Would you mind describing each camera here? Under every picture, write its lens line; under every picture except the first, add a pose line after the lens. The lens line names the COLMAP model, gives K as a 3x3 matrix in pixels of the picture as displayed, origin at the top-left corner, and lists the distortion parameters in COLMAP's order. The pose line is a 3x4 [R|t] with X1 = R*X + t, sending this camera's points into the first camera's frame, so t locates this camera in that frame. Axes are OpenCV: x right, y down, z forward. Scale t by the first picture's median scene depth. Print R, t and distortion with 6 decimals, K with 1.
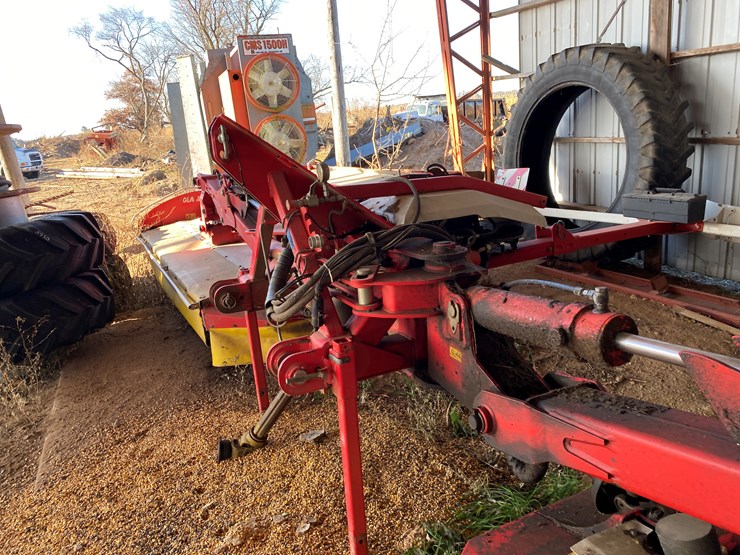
lens RADIAL K [[568.4, 0, 367.6], [0, 568.4, 278.0], [0, 0, 1]] dist [0.038051, -0.031938]
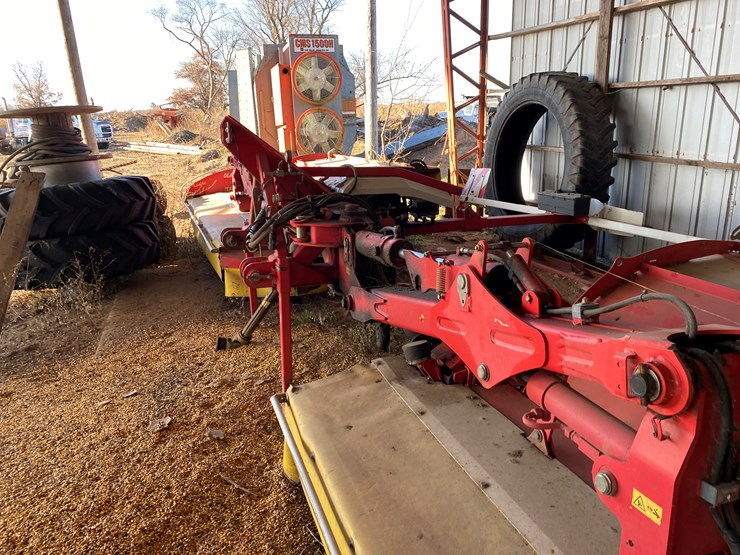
lens RADIAL K [[568.4, 0, 369.5], [0, 568.4, 277.3], [0, 0, 1]] dist [0.038051, -0.031938]
pose [[0.993019, 0.089242, -0.077134, 0.145228], [-0.088394, 0.995982, 0.014340, 0.051843], [0.078104, -0.007422, 0.996918, -0.273188]]
